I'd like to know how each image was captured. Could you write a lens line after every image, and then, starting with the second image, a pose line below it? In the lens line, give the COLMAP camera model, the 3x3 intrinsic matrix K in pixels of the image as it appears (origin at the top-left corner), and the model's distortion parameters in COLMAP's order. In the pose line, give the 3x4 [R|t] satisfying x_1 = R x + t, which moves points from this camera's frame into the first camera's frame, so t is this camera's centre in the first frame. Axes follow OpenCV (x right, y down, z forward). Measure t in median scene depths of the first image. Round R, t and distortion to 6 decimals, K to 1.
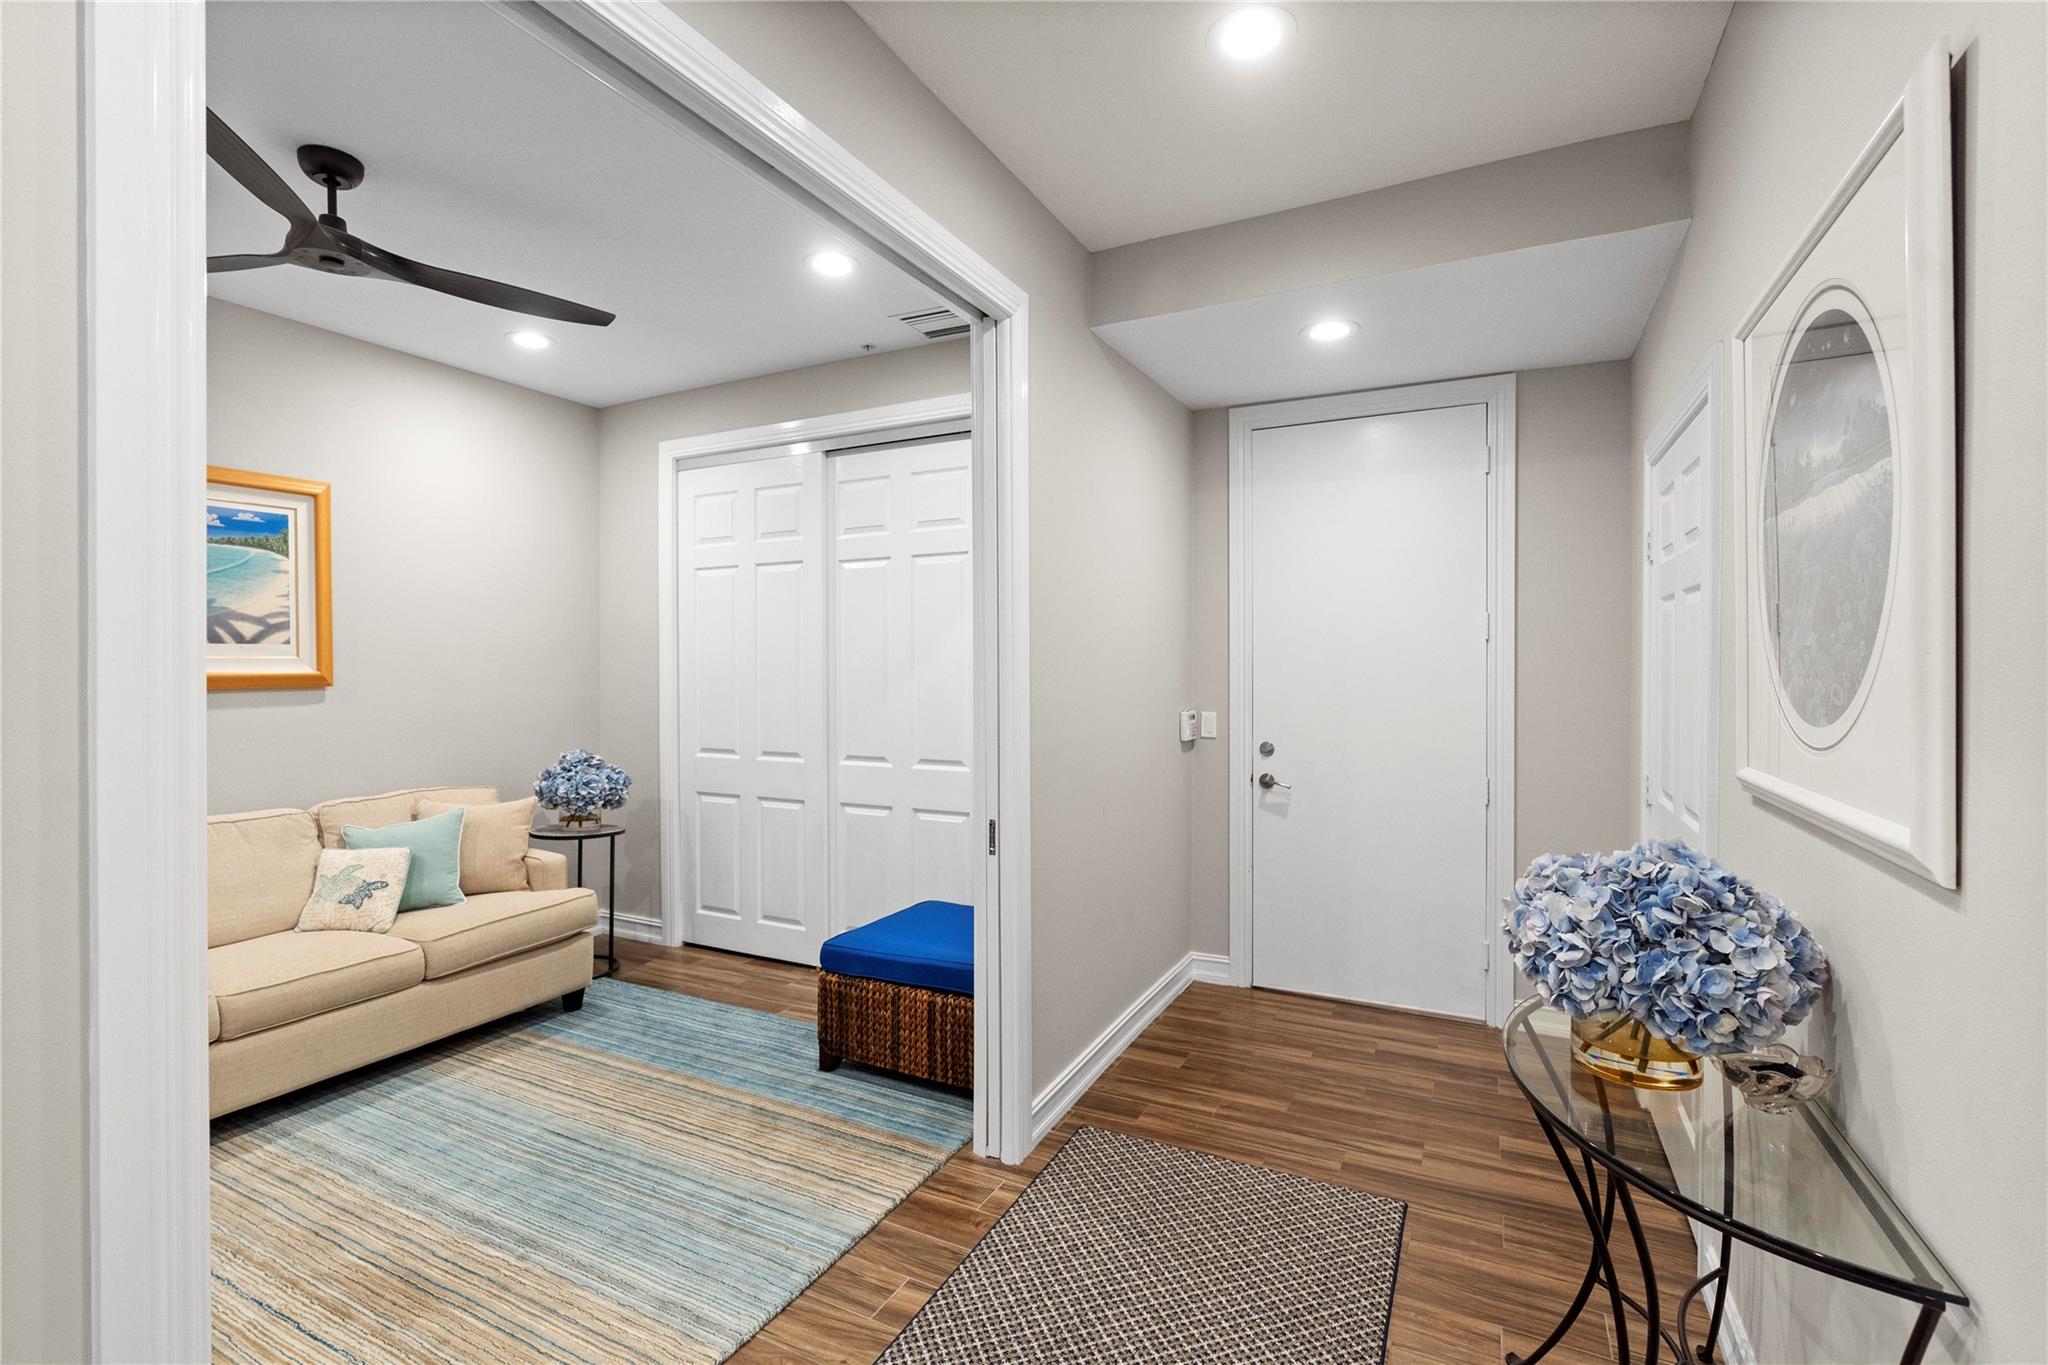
lens RADIAL K [[925.4, 0, 1013.4], [0, 925.4, 678.2], [0, 0, 1]] dist [-0.007813, 0.002201]
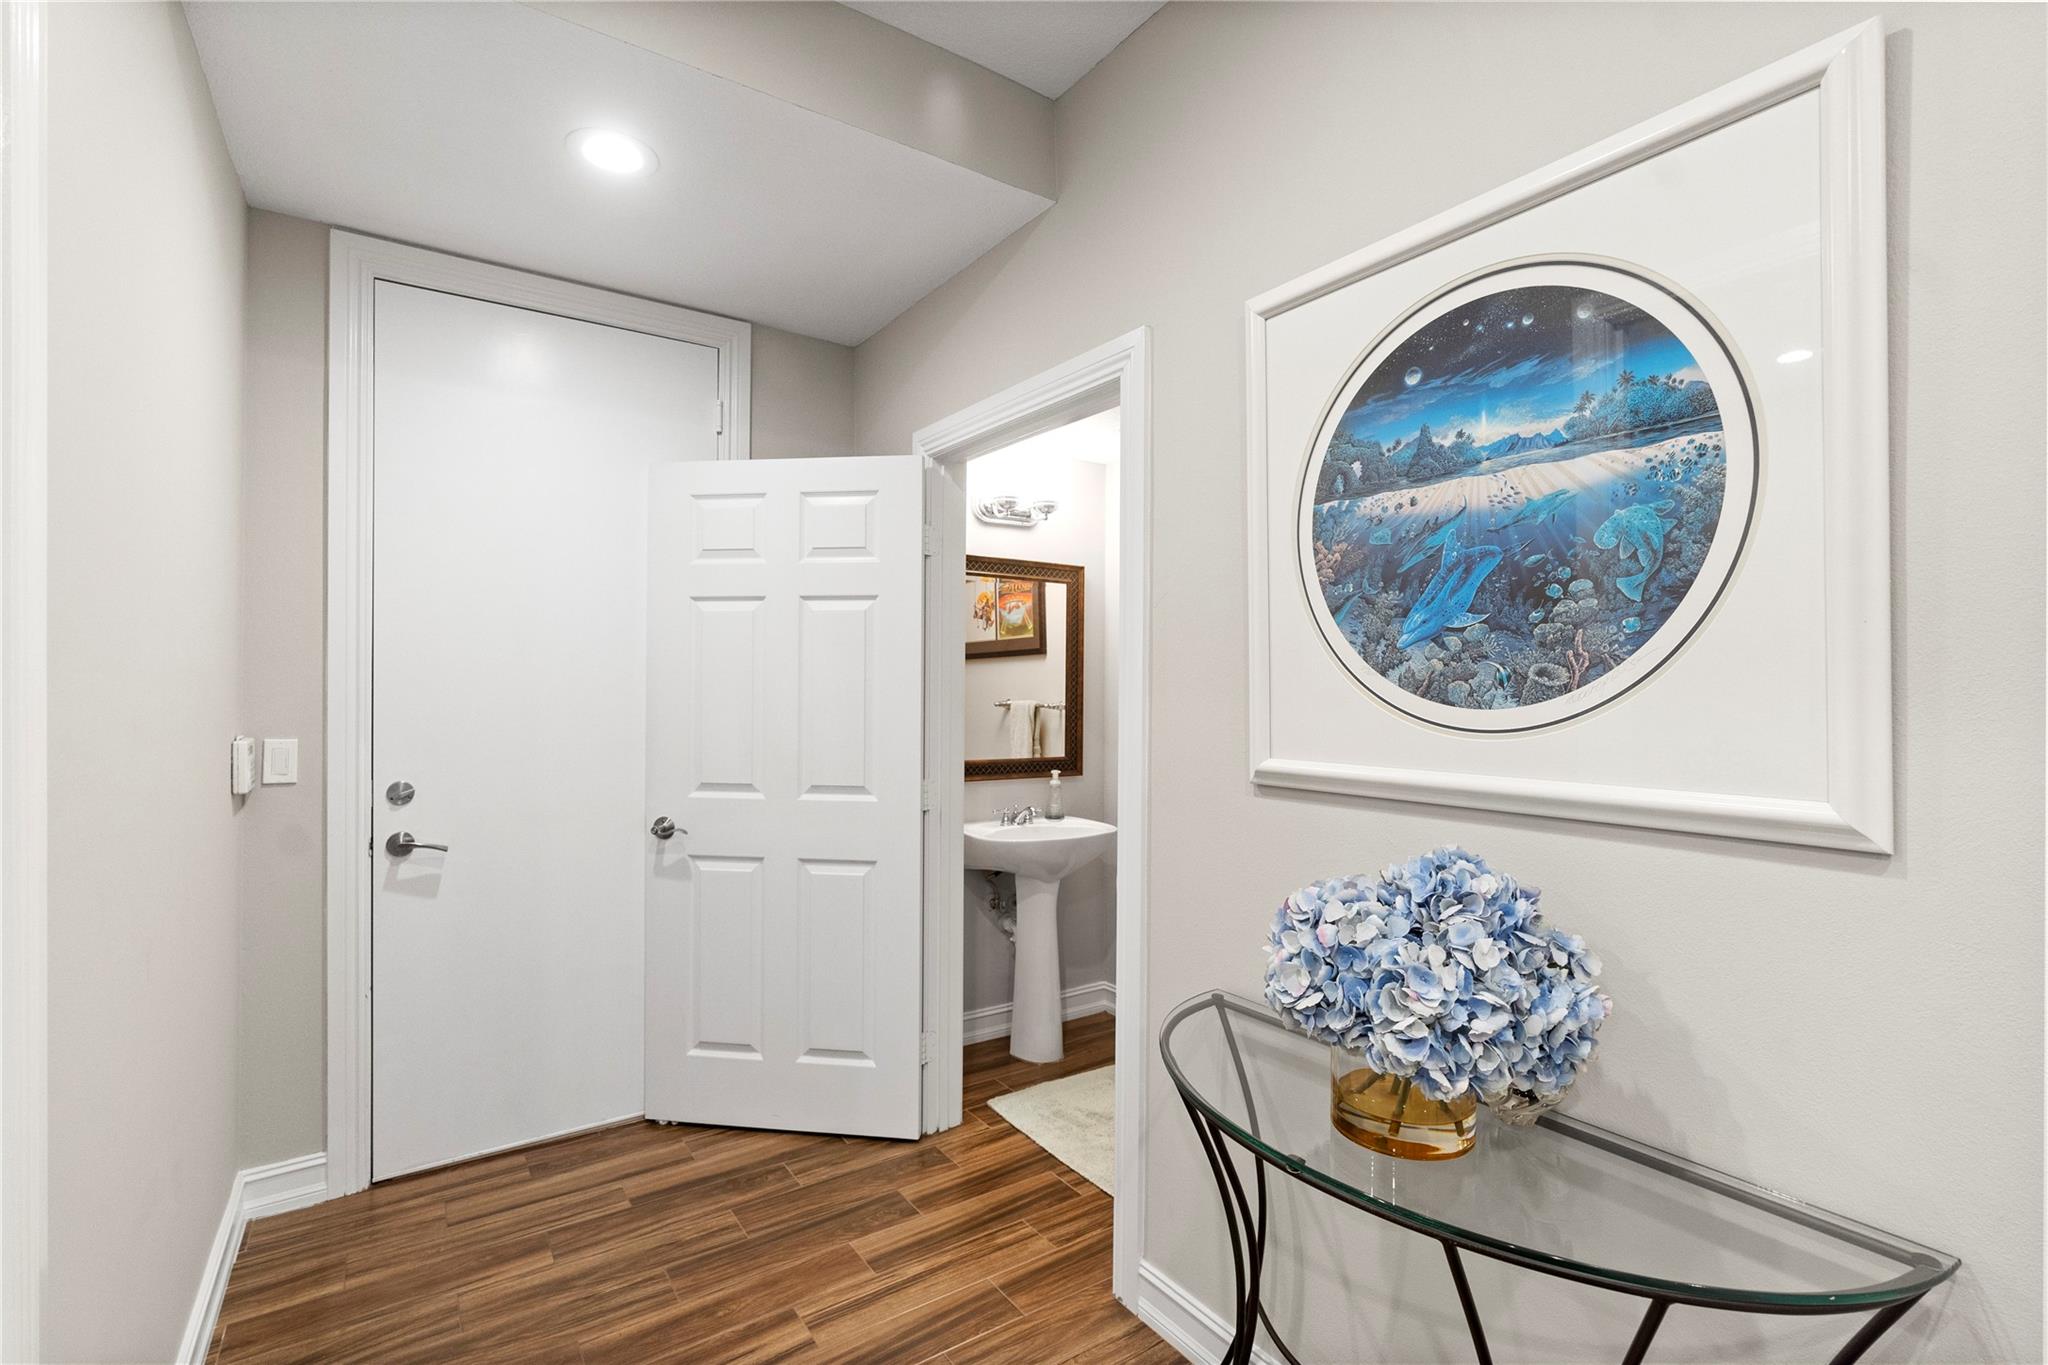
lens RADIAL K [[925.4, 0, 1024.8], [0, 925.4, 681.6], [0, 0, 1]] dist [-0.007813, 0.002201]
pose [[0.467349, 0.004811, 0.884060, -0.105782], [0.007102, 0.999932, -0.009196, 0.012968], [-0.884045, 0.010576, 0.467283, 0.438675]]
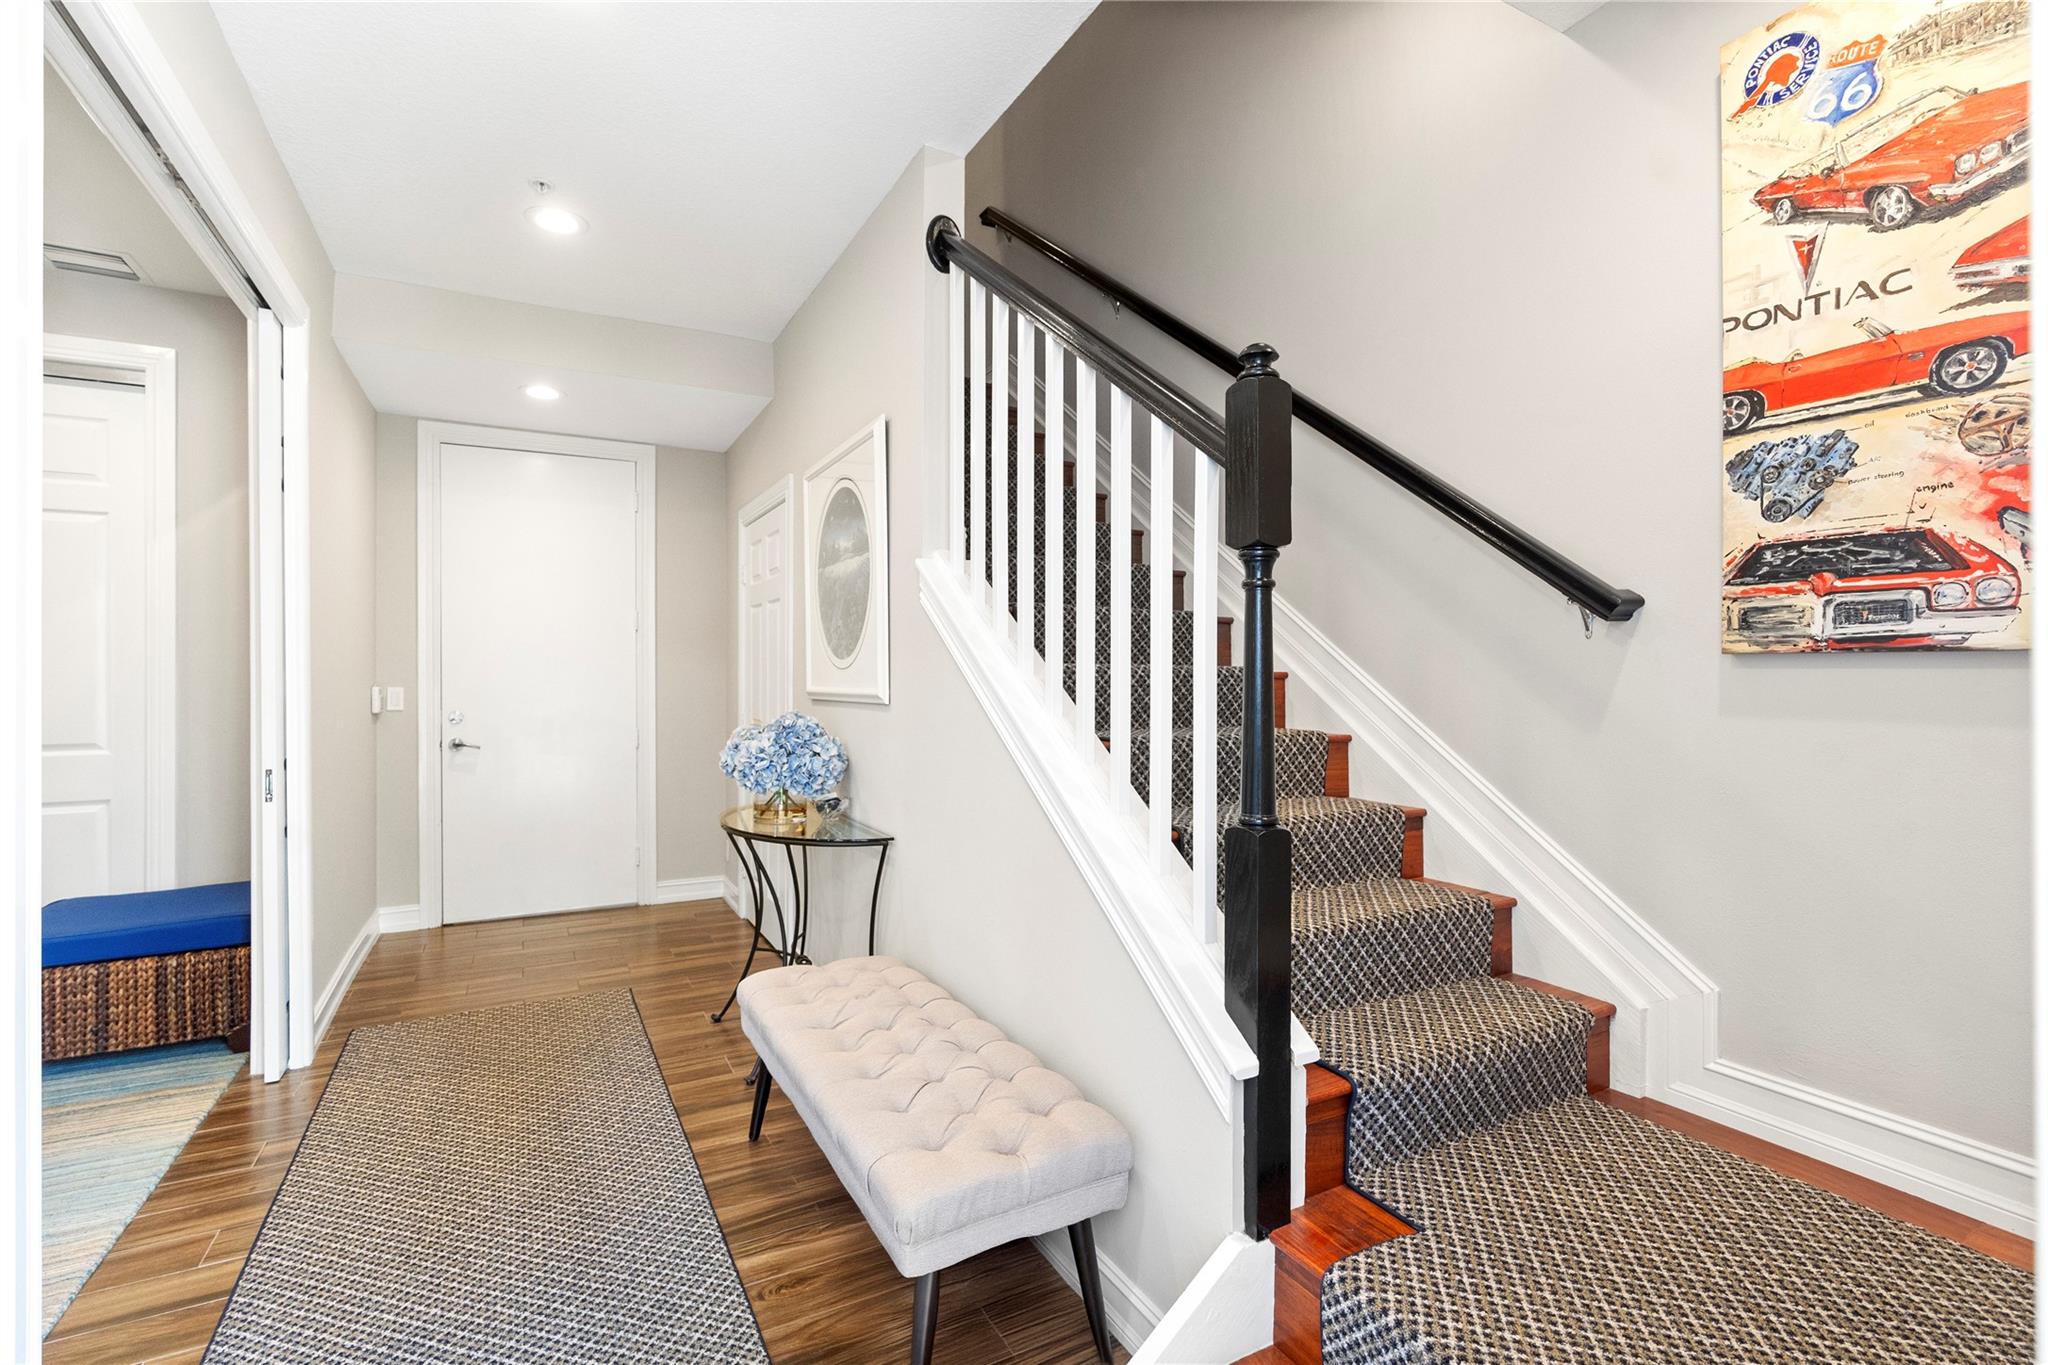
lens RADIAL K [[925.4, 0, 1027.8], [0, 925.4, 670.8], [0, 0, 1]] dist [-0.007813, 0.002201]
pose [[0.557203, 0.001619, 0.830375, -0.382279], [0.012536, 0.999868, -0.010361, 0.051031], [-0.830282, 0.016183, 0.557109, -0.329075]]
